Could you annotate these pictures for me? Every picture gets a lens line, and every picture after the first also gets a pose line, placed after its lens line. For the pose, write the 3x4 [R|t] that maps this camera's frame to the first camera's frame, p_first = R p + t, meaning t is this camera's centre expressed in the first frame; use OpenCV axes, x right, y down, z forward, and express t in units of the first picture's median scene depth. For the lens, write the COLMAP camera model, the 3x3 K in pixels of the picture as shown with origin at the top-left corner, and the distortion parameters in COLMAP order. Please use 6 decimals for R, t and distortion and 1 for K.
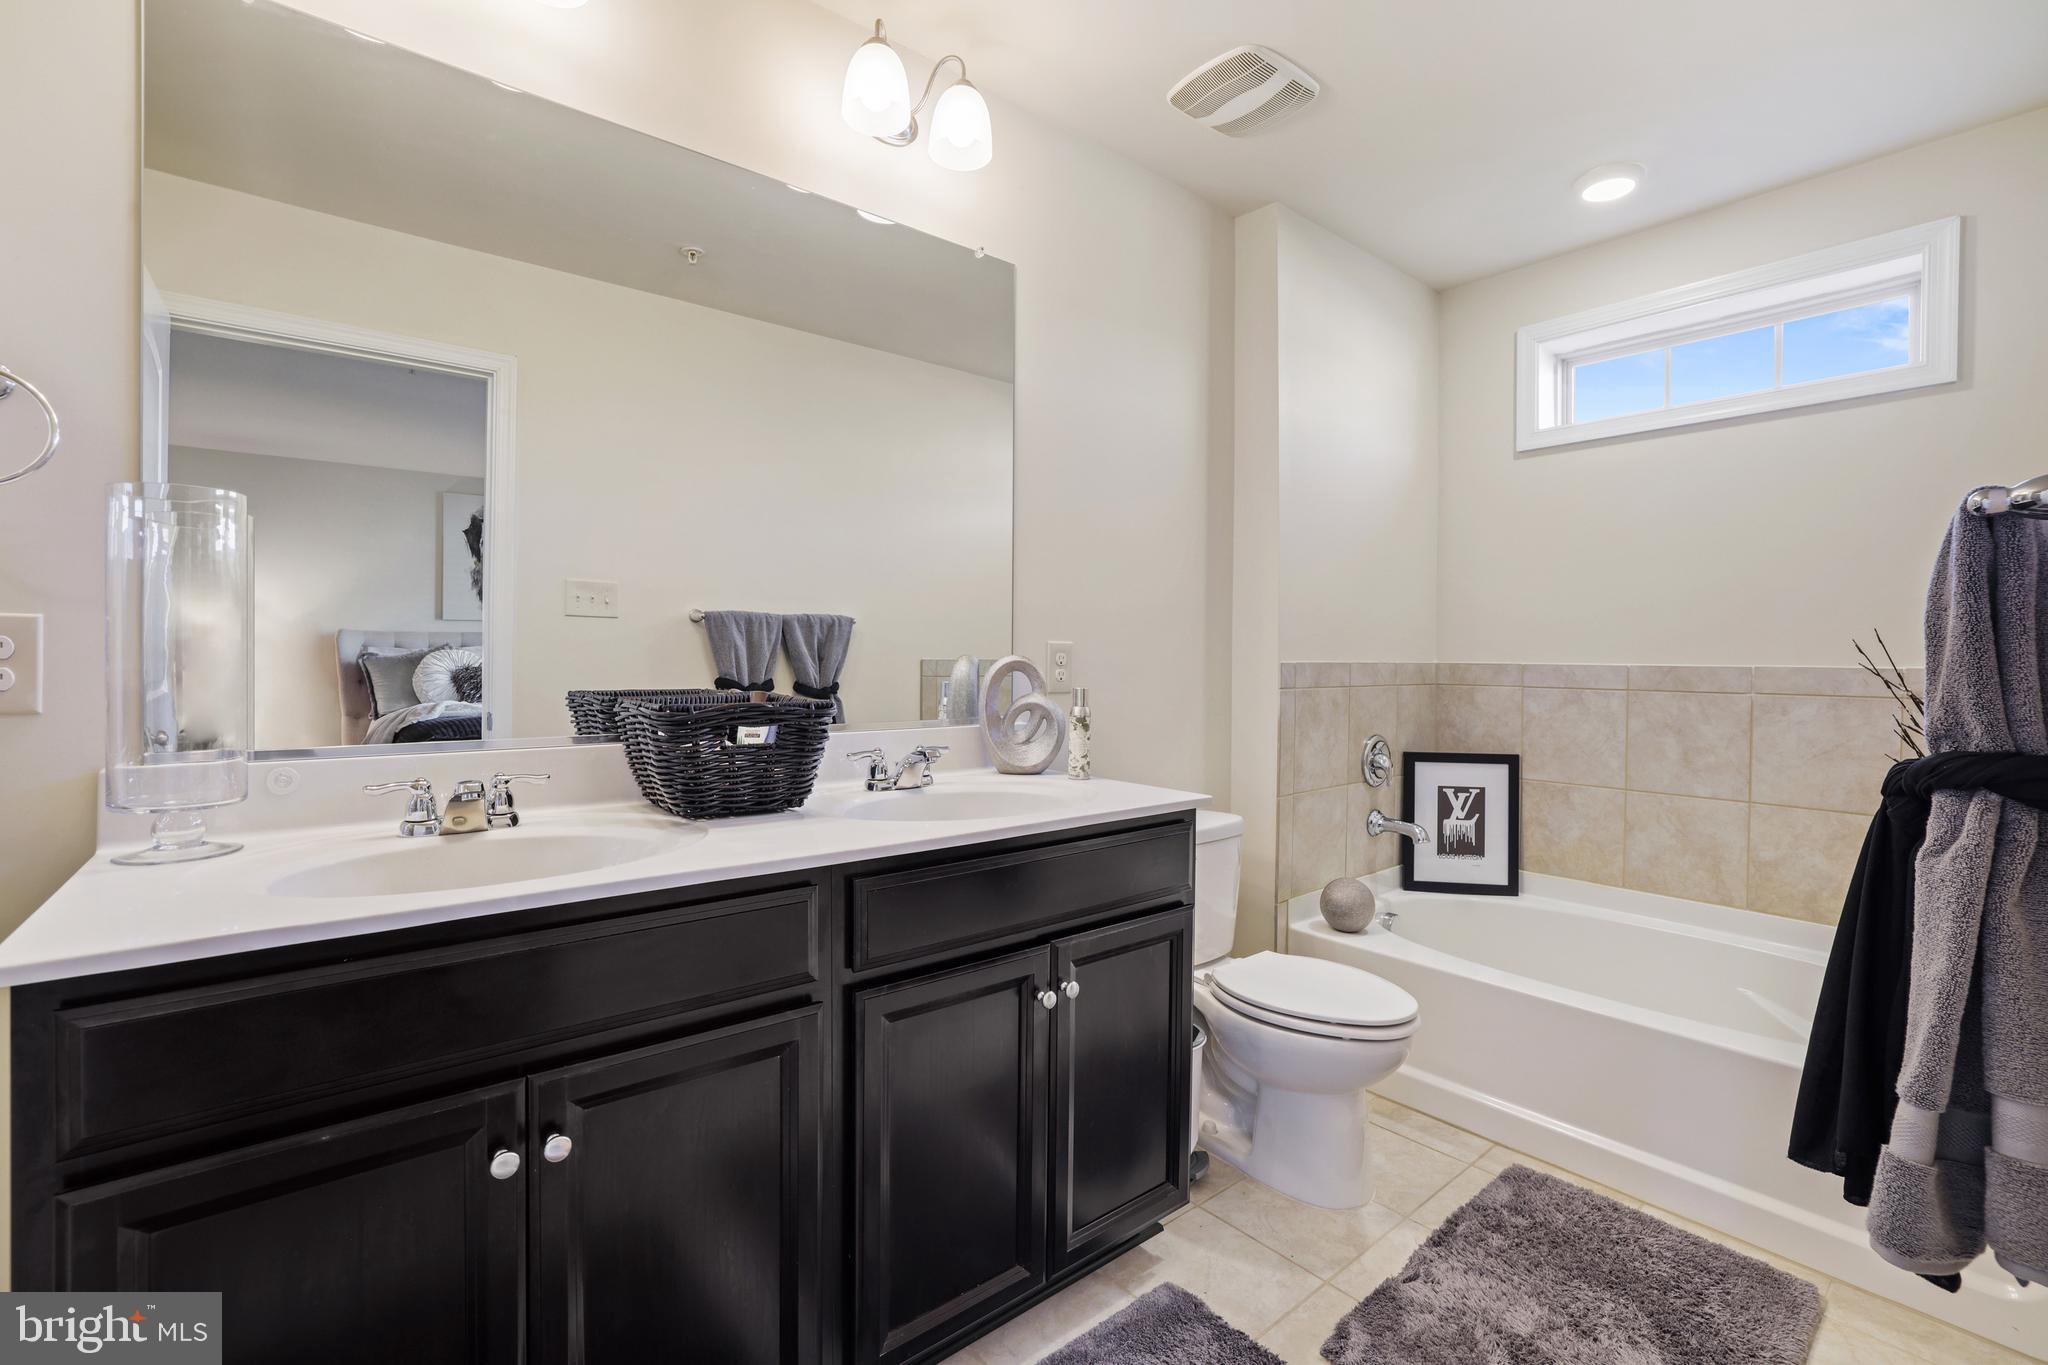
lens RADIAL K [[901.7, 0, 1029.9], [0, 901.7, 671.8], [0, 0, 1]] dist [-0.023164, 0.002503]
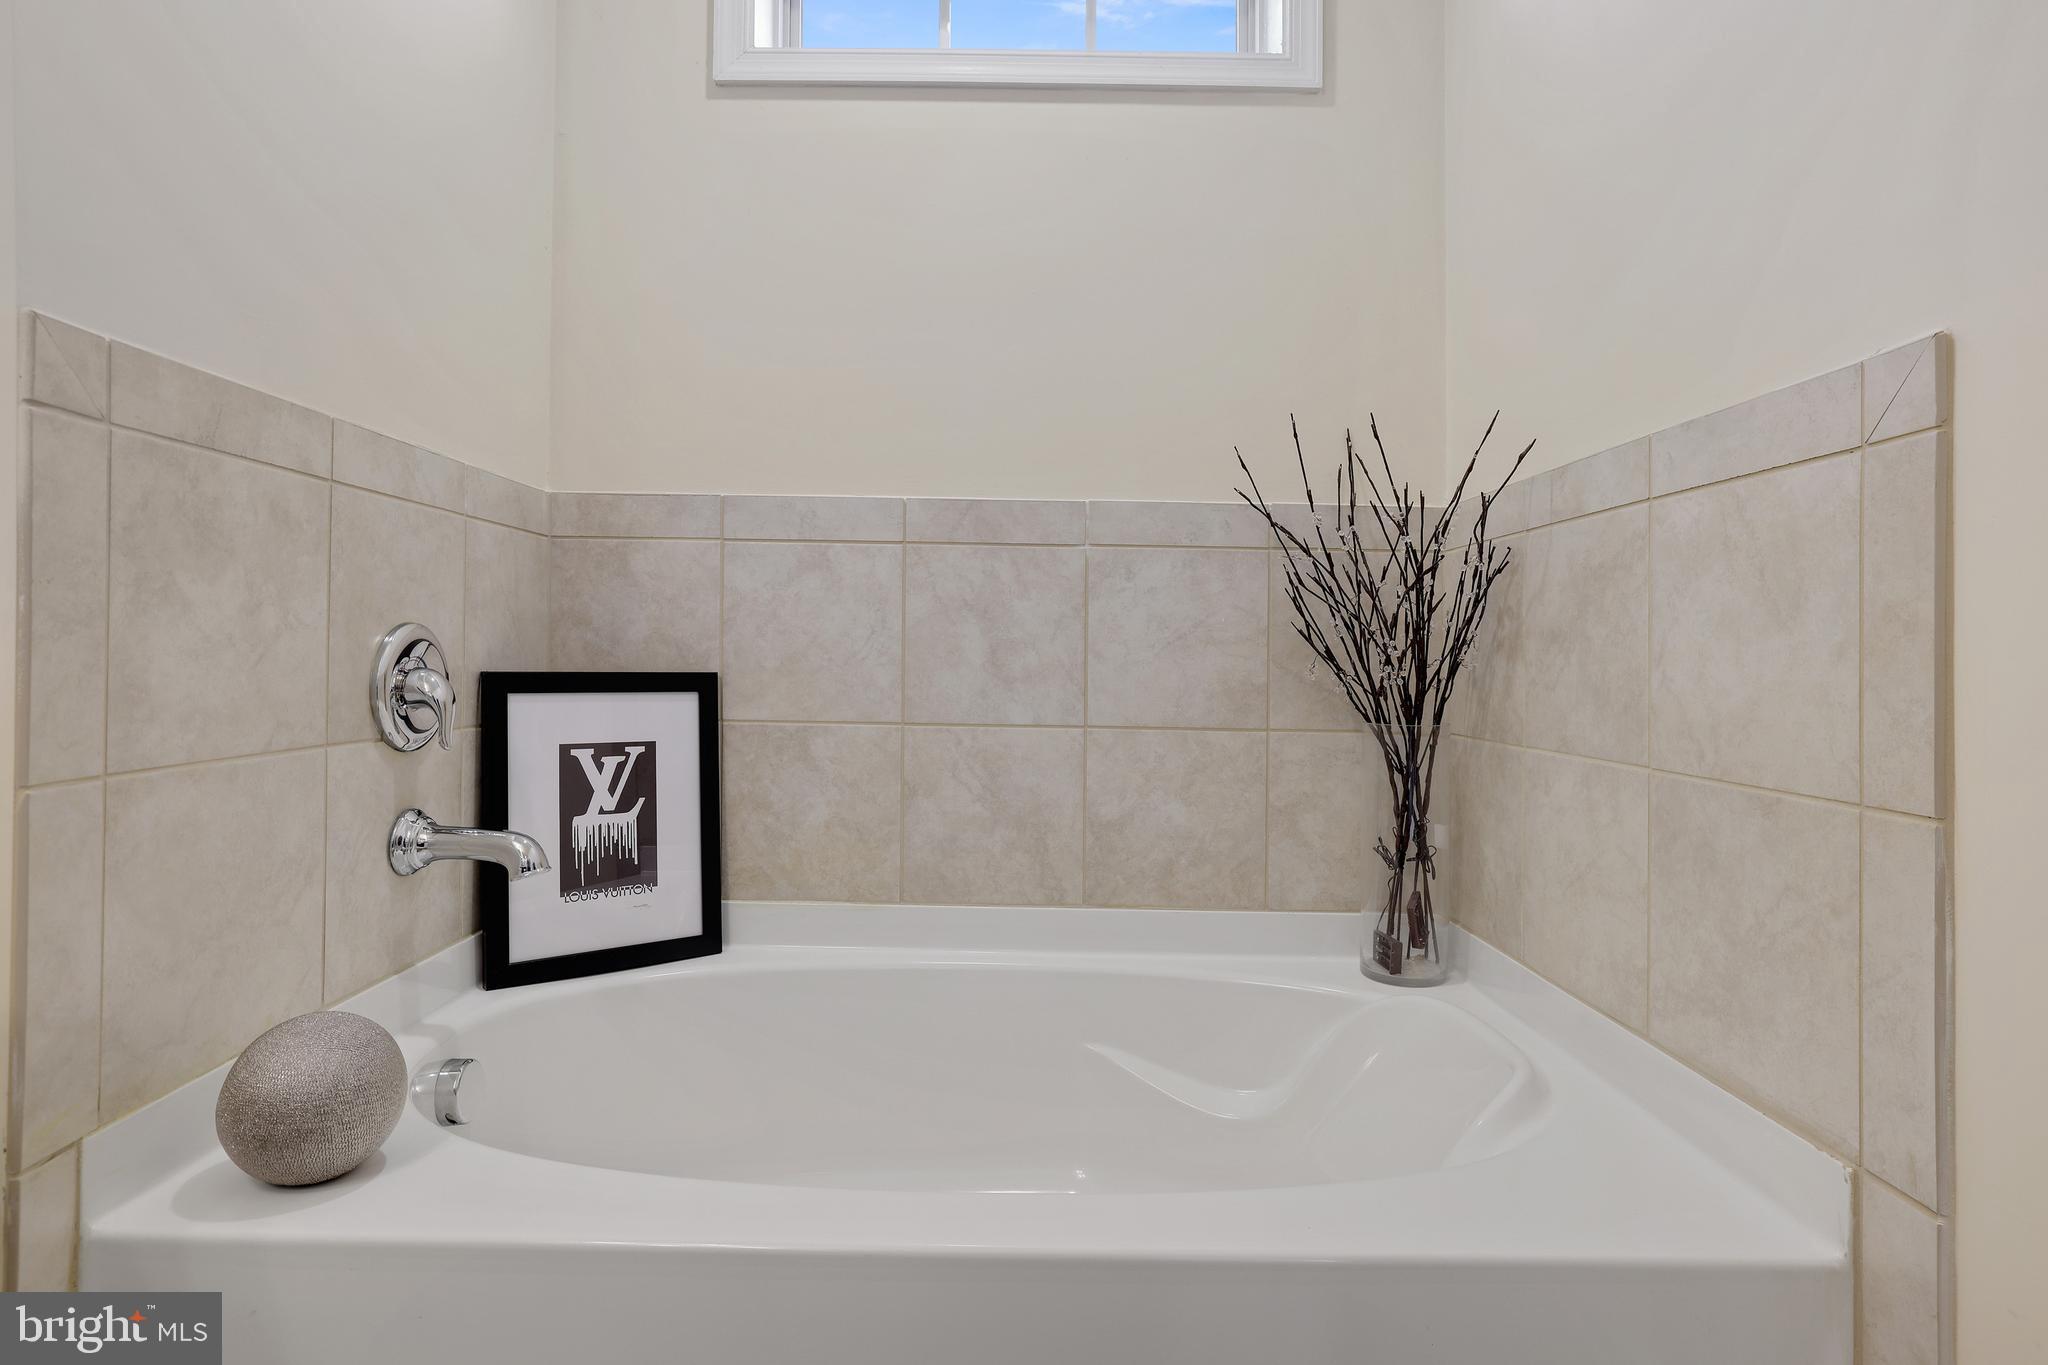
lens RADIAL K [[1110.1, 0, 1040.2], [0, 1110.1, 666.7], [0, 0, 1]] dist [-0.020613, 0.006194]
pose [[0.647558, -0.009149, 0.761962, 0.197968], [0.002028, 0.999945, 0.010283, 0.088176], [-0.762014, -0.005113, 0.647541, 0.481863]]
